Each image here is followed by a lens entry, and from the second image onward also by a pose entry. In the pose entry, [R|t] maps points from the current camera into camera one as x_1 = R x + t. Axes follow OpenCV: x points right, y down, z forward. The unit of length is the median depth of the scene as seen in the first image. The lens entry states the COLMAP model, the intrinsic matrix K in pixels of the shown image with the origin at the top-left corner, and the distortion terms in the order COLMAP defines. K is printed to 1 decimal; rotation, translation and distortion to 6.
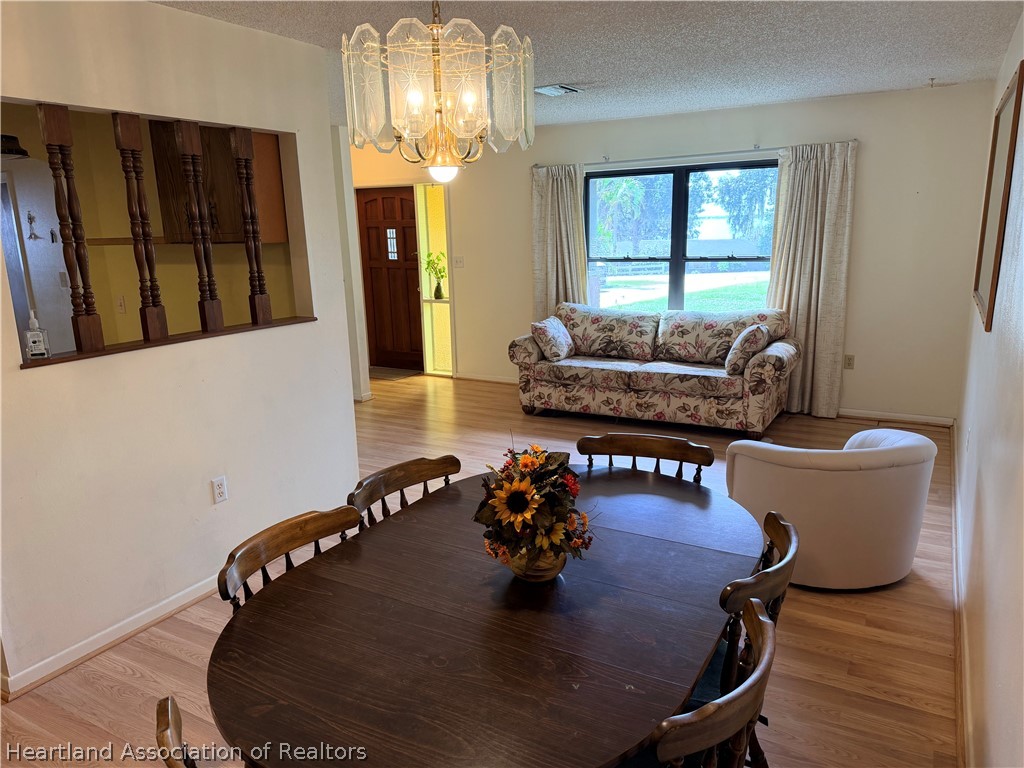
lens RADIAL K [[715.8, 0, 514.9], [0, 715.8, 390.6], [0, 0, 1]] dist [0.167540, -0.327489]
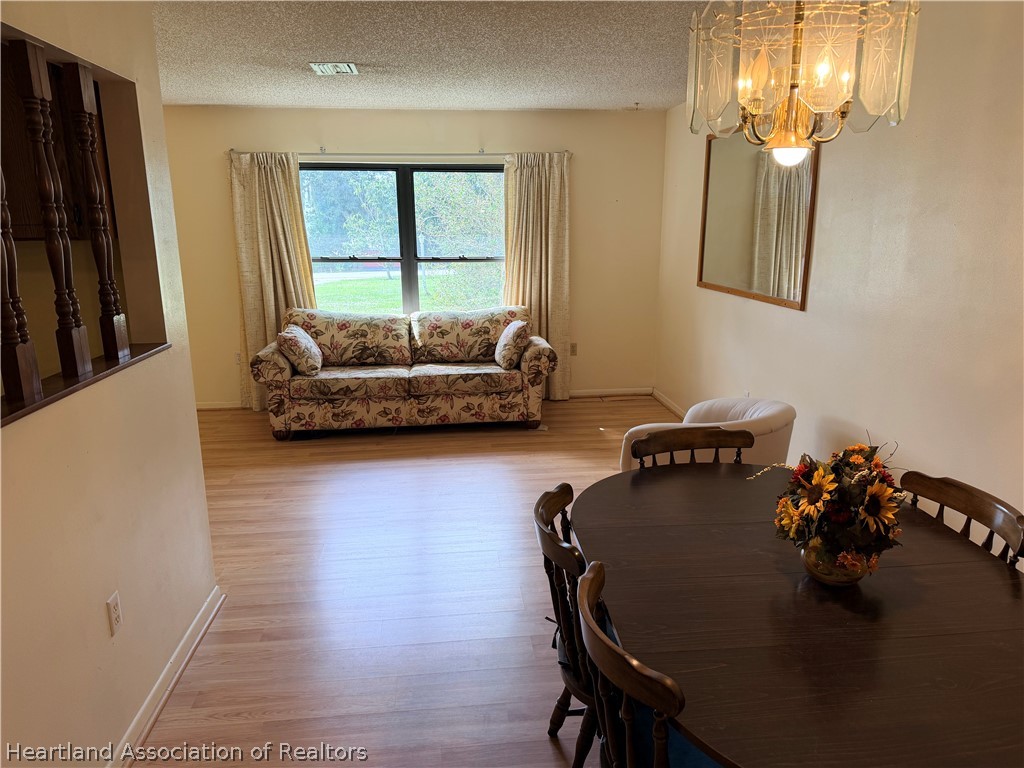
lens RADIAL K [[715.8, 0, 514.9], [0, 715.8, 390.6], [0, 0, 1]] dist [0.167540, -0.327489]
pose [[0.804590, -0.116192, 0.582352, -0.271923], [0.119110, 0.992318, 0.033424, -0.023186], [-0.581762, 0.042471, 0.812249, 0.144192]]
